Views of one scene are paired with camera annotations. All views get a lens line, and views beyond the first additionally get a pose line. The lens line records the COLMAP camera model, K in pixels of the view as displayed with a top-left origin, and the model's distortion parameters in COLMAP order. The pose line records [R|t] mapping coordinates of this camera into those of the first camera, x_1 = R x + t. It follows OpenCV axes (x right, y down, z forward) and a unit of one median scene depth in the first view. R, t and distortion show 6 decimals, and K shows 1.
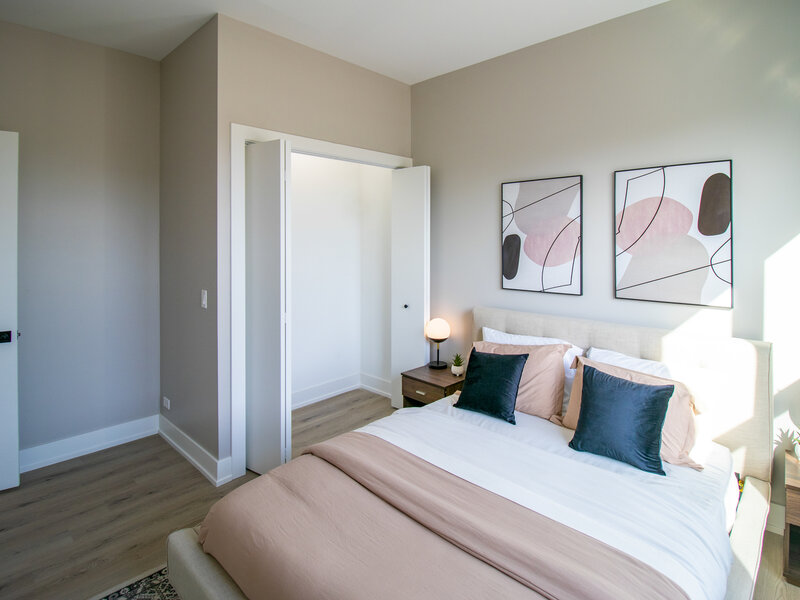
lens RADIAL K [[432.9, 0, 400.0], [0, 432.9, 300.0], [0, 0, 1]] dist [-0.001131, -0.001423]
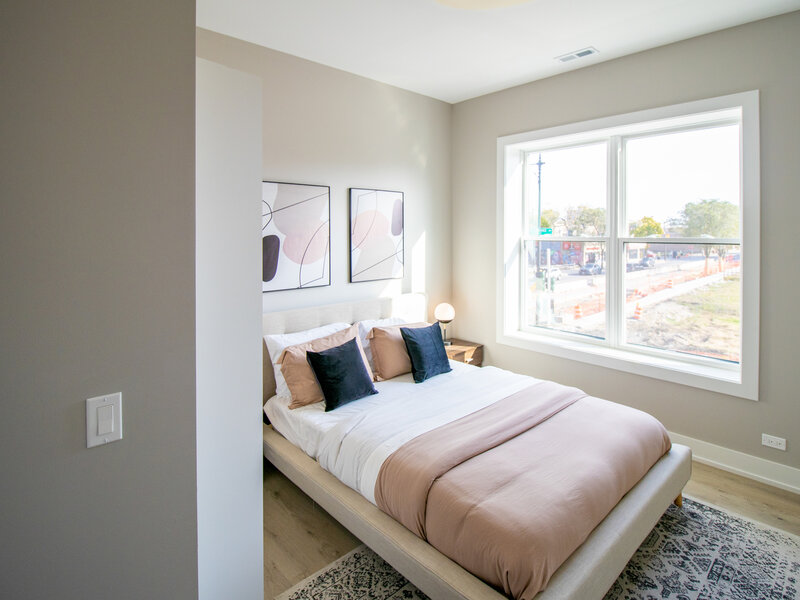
lens RADIAL K [[432.9, 0, 400.0], [0, 432.9, 300.0], [0, 0, 1]] dist [-0.001131, -0.001423]
pose [[0.053763, -0.155883, 0.986311, -0.830191], [0.138397, 0.979370, 0.147243, -0.127693], [-0.988916, 0.128586, 0.074228, 0.751715]]
